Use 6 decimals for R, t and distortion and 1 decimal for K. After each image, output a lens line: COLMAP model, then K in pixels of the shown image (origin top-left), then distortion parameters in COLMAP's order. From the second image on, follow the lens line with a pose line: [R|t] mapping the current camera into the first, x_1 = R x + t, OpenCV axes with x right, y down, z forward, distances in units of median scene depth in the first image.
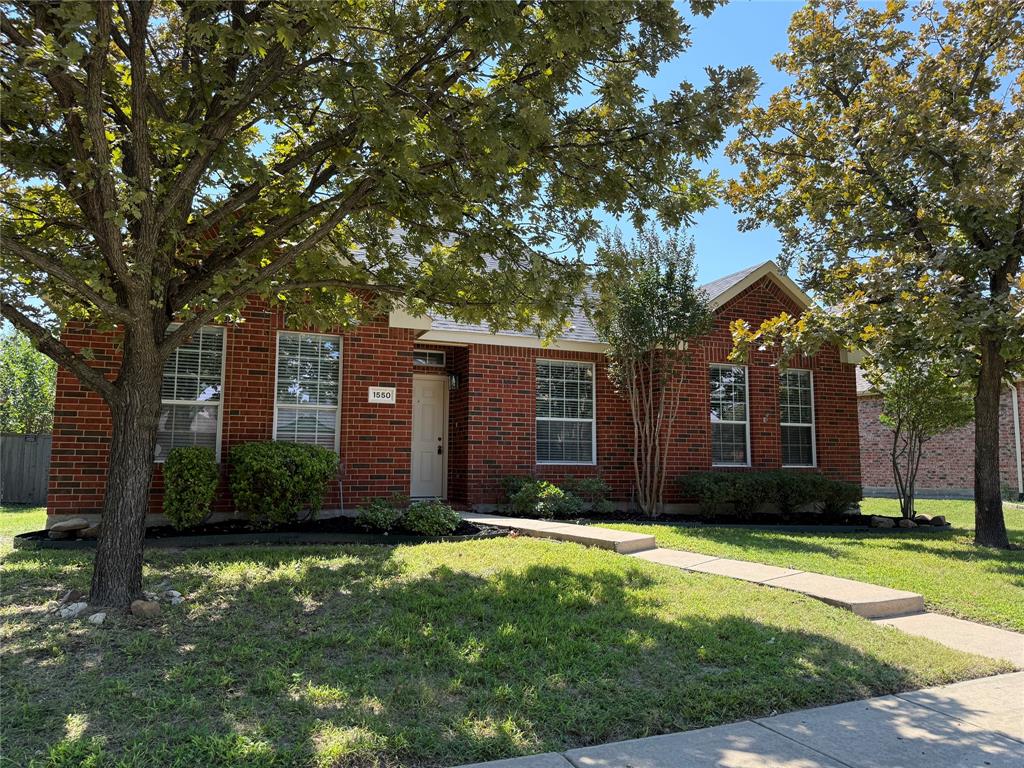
lens RADIAL K [[724.1, 0, 512.0], [0, 724.1, 384.0], [0, 0, 1]] dist [0.008718, -0.001010]
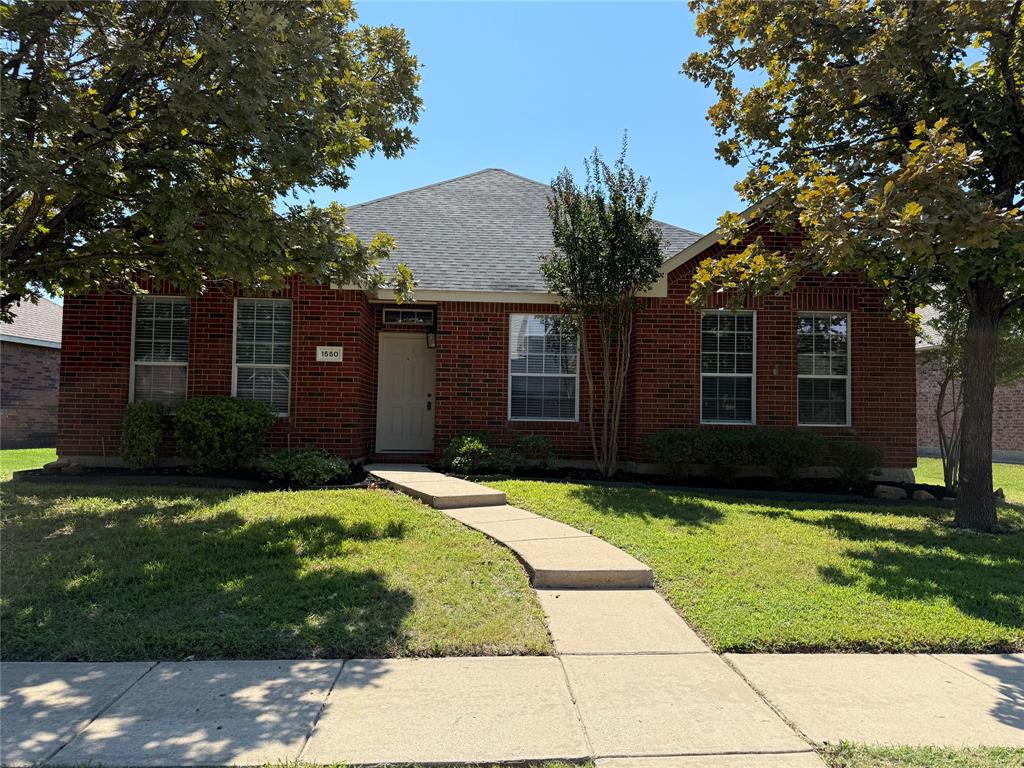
lens RADIAL K [[720.1, 0, 512.0], [0, 720.1, 384.0], [0, 0, 1]] dist [-0.008371, -0.005928]
pose [[0.938585, -0.009679, -0.344912, 0.443148], [0.028744, 0.998325, 0.050204, 0.014162], [0.343848, -0.057035, 0.937291, 0.096168]]
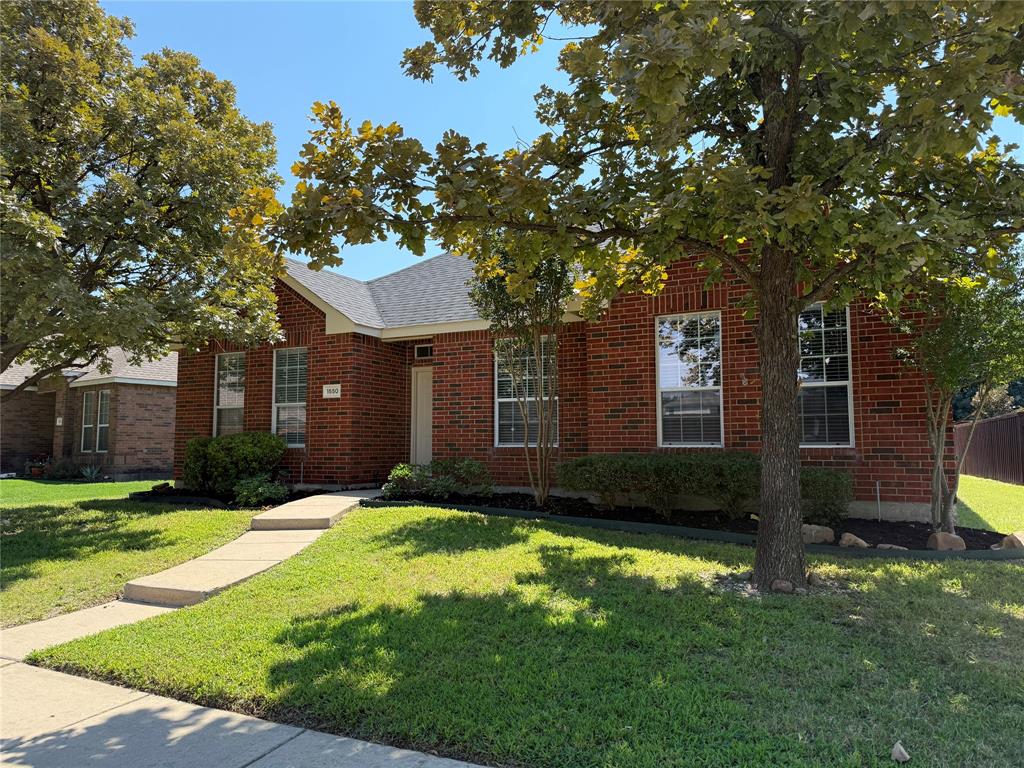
lens RADIAL K [[724.1, 0, 512.0], [0, 724.1, 384.0], [0, 0, 1]] dist [0.008718, -0.001010]
pose [[0.635101, -0.074519, -0.768827, 0.956025], [0.092481, 0.995512, -0.020095, 0.056247], [0.766873, -0.058339, 0.639142, 0.460866]]
